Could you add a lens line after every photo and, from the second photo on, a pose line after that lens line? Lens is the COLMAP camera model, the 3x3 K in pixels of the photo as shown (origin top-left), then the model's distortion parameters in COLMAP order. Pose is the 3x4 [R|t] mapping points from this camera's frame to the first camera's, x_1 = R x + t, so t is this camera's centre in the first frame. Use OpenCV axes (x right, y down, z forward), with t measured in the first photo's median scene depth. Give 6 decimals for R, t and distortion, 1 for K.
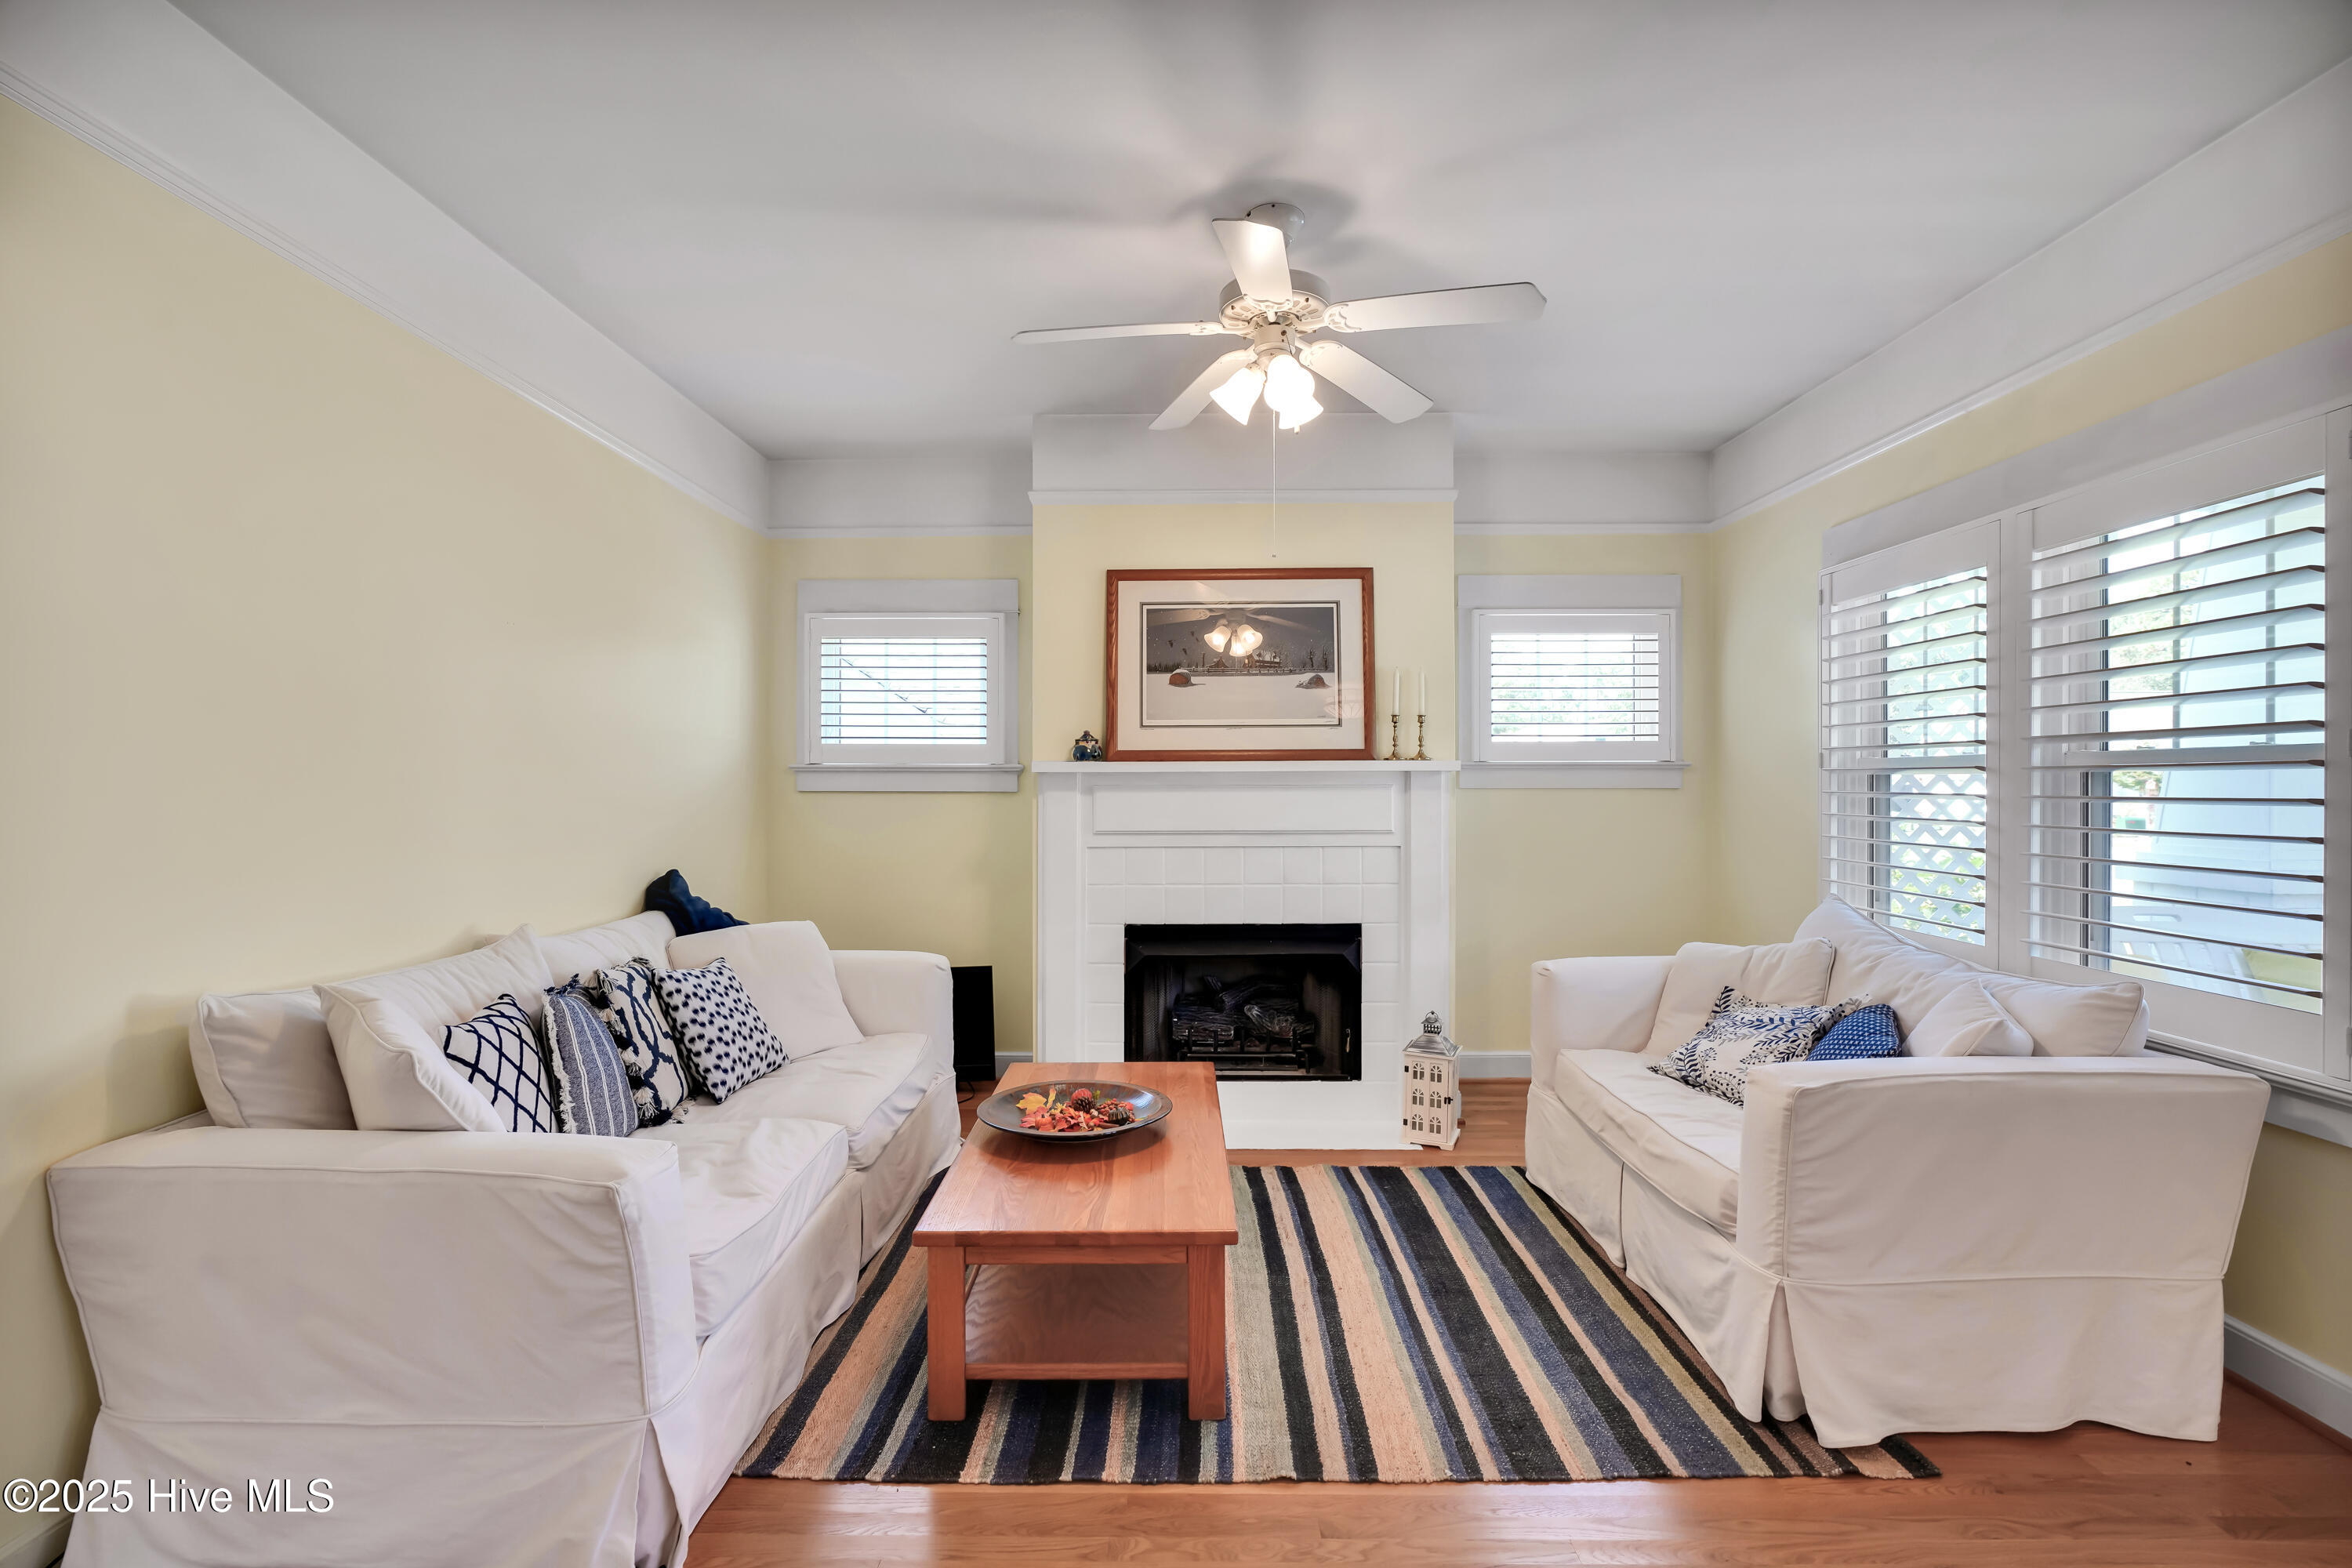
lens RADIAL K [[1081.3, 0, 1127.6], [0, 1081.3, 781.8], [0, 0, 1]] dist [-0.001024, 0.000388]
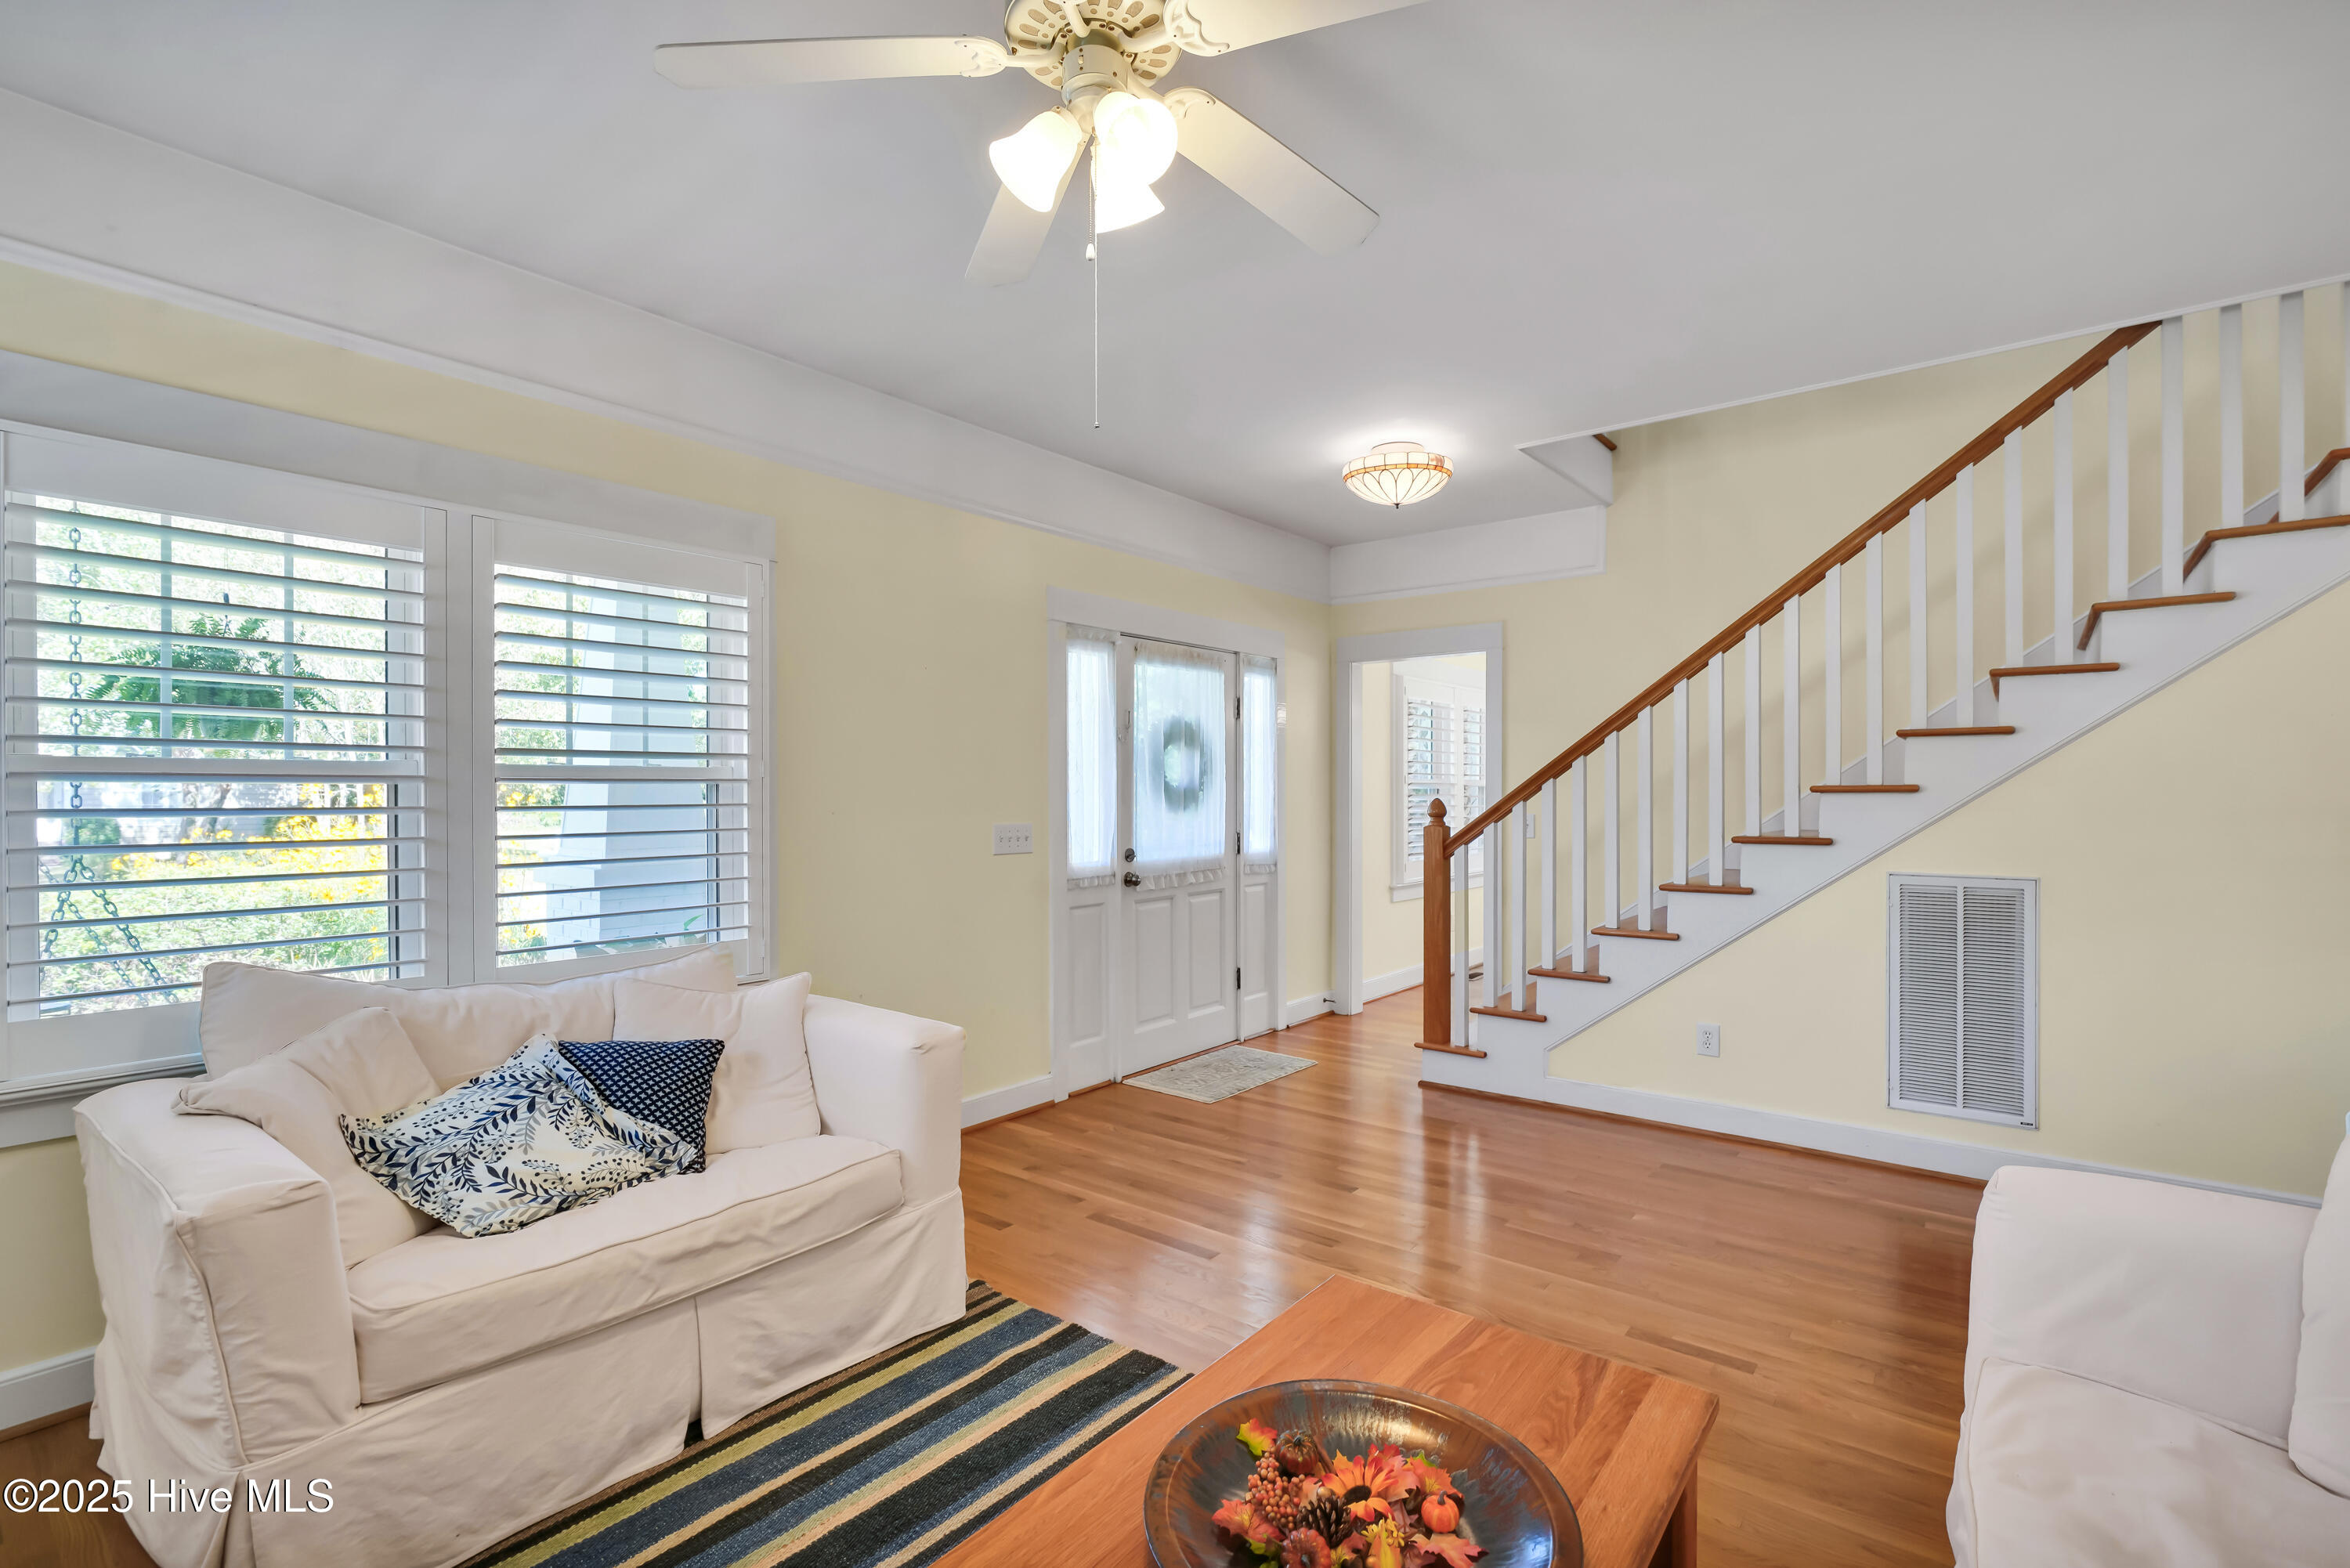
lens RADIAL K [[1080.3, 0, 1126.7], [0, 1080.3, 781.8], [0, 0, 1]] dist [-0.001024, 0.000388]
pose [[-0.800291, 0.022412, 0.599192, -0.263658], [0.012628, 0.999710, -0.020526, 0.020754], [-0.599478, -0.008860, -0.800342, 1.610146]]
